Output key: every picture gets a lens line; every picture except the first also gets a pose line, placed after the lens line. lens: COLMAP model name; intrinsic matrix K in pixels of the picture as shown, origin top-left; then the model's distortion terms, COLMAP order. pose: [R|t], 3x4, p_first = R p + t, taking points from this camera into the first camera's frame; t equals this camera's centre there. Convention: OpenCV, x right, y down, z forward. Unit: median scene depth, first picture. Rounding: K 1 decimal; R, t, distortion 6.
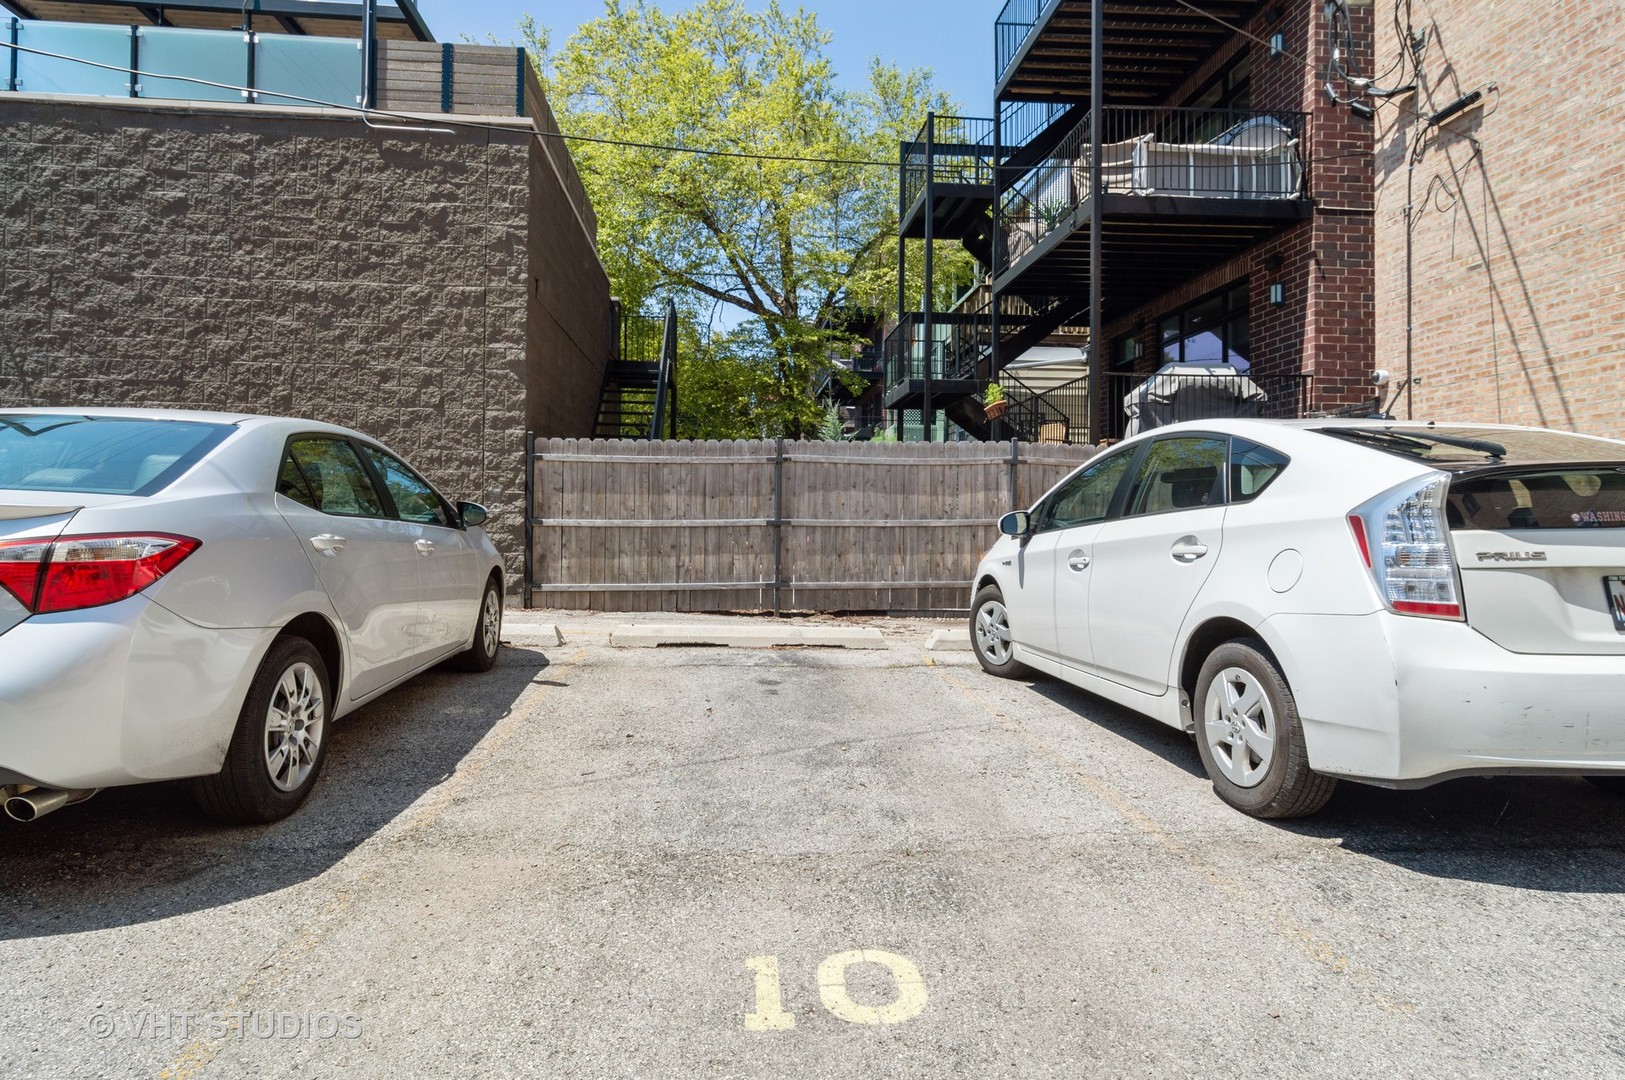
lens RADIAL K [[885.5, 0, 805.5], [0, 885.5, 535.6], [0, 0, 1]] dist [-0.000359, 0.001079]
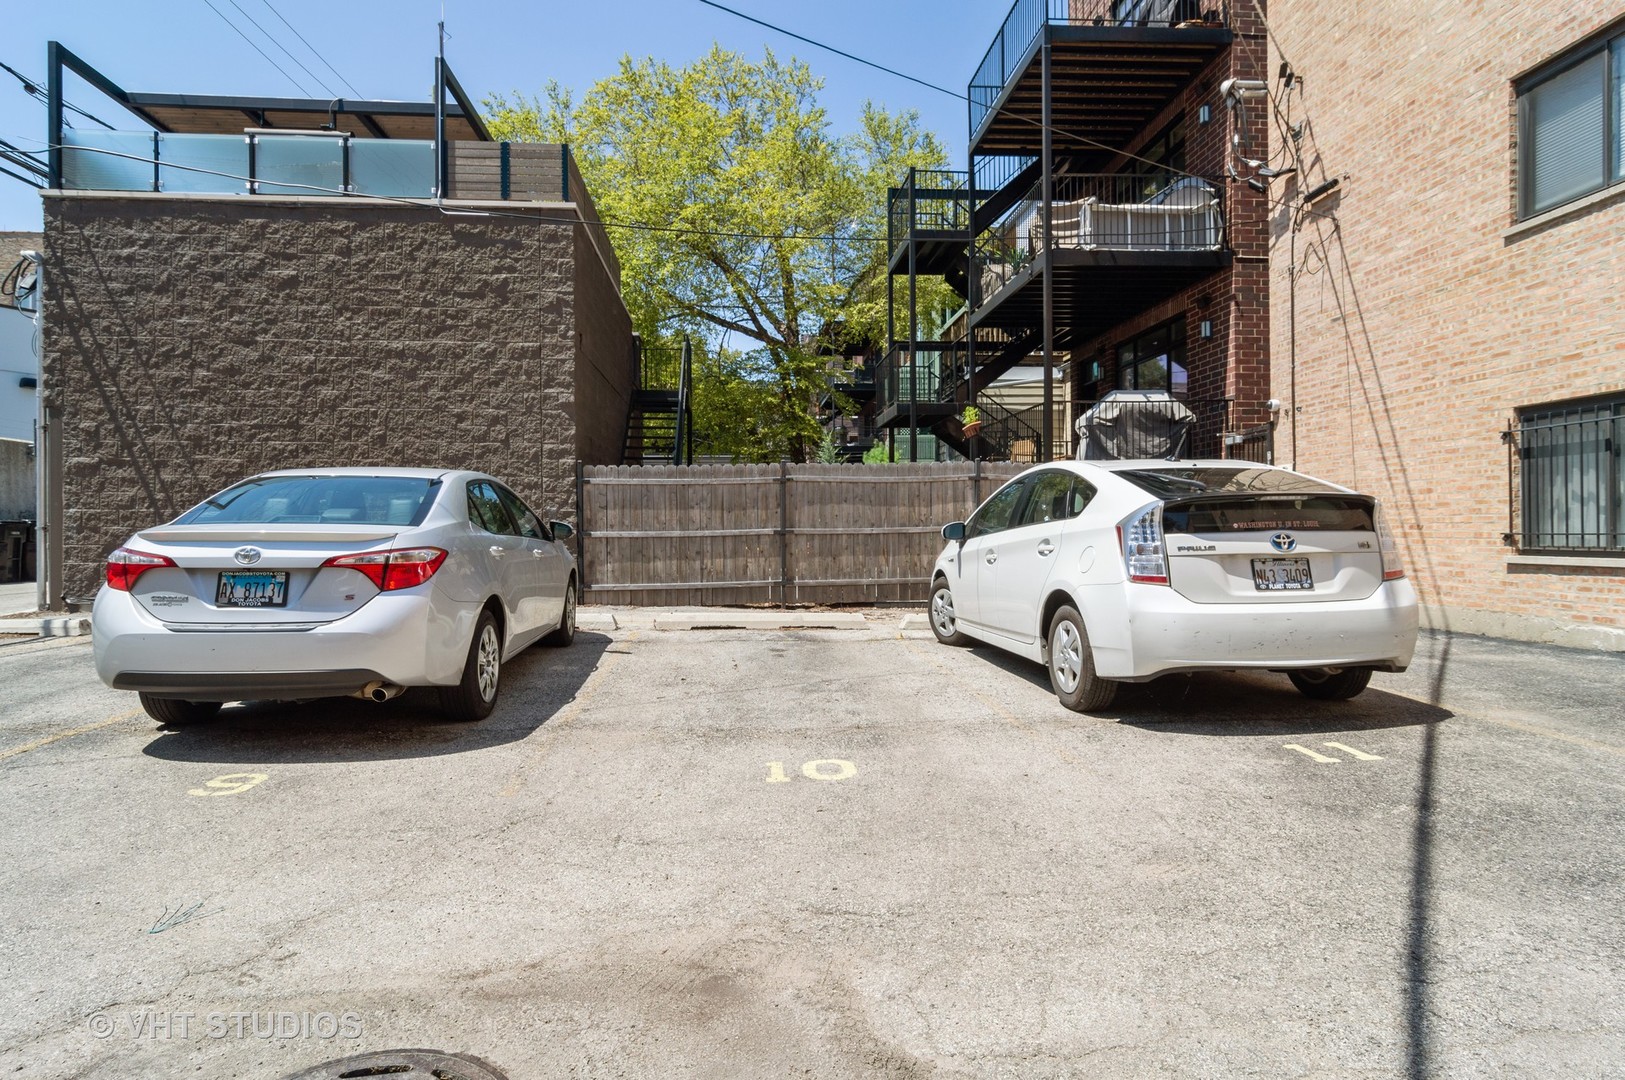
lens RADIAL K [[861.4, 0, 824.7], [0, 861.4, 573.9], [0, 0, 1]] dist [-0.001506, -0.000189]
pose [[0.999784, -0.015871, 0.013434, 0.010310], [0.015352, 0.999163, 0.037927, -0.000763], [-0.014025, -0.037713, 0.999190, -0.210257]]
